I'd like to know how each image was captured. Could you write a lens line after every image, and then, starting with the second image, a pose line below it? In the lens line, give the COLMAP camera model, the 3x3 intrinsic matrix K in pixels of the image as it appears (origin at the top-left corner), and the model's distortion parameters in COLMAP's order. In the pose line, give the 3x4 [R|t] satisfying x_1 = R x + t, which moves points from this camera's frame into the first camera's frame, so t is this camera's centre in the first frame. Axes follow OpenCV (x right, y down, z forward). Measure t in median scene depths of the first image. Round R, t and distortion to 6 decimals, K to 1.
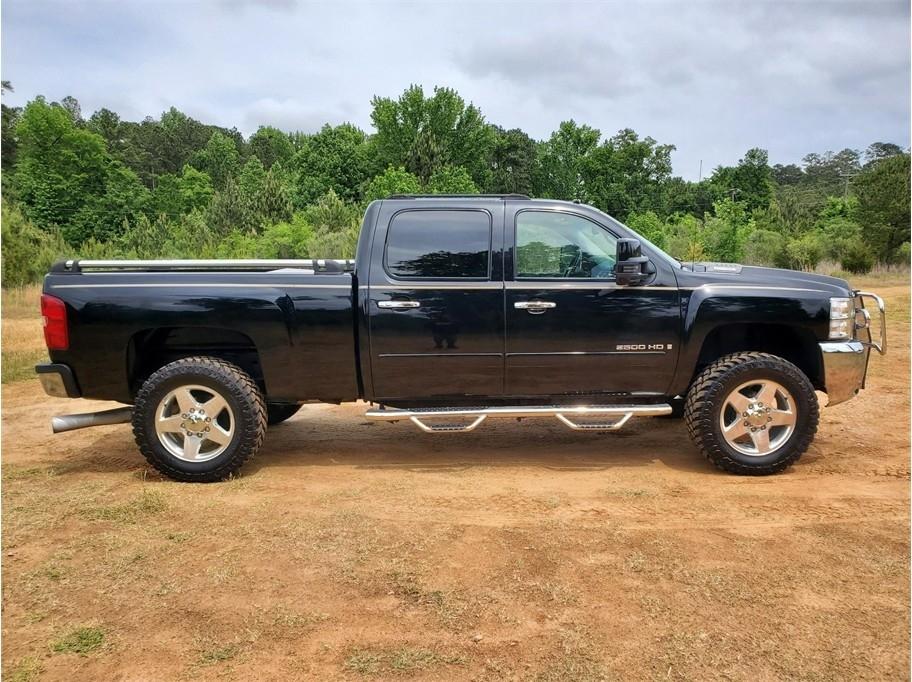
lens RADIAL K [[736.0, 0, 457.0], [0, 736.0, 340.1], [0, 0, 1]] dist [0.041258, 0.001449]
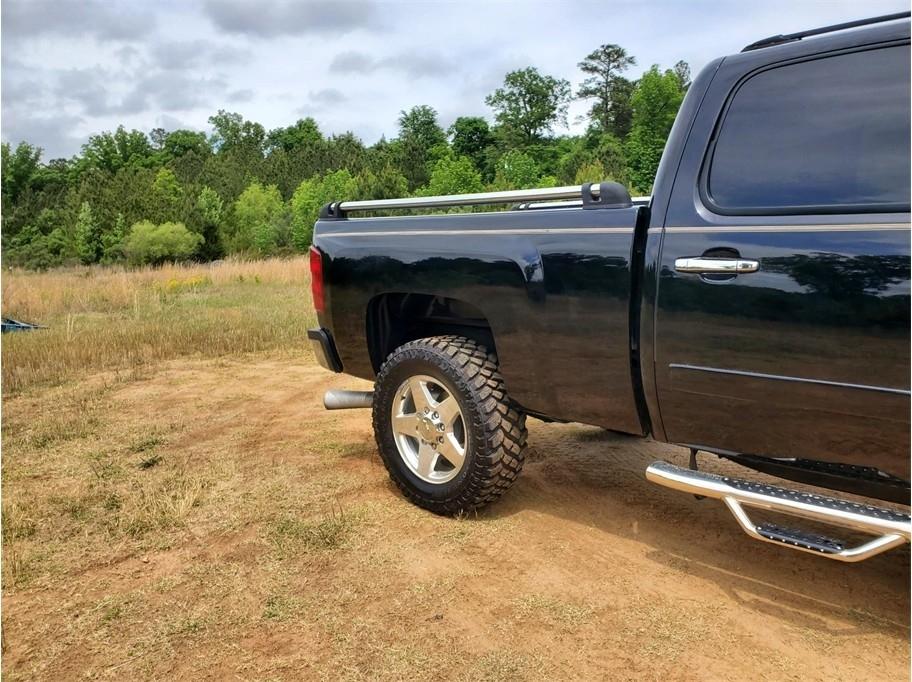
lens RADIAL K [[753.7, 0, 458.6], [0, 753.7, 353.8], [0, 0, 1]] dist [-0.117039, 0.223668]
pose [[0.715287, 0.102825, -0.691225, 0.152187], [-0.054087, 0.994295, 0.091940, -0.025138], [0.696735, -0.028377, 0.716767, 0.508880]]
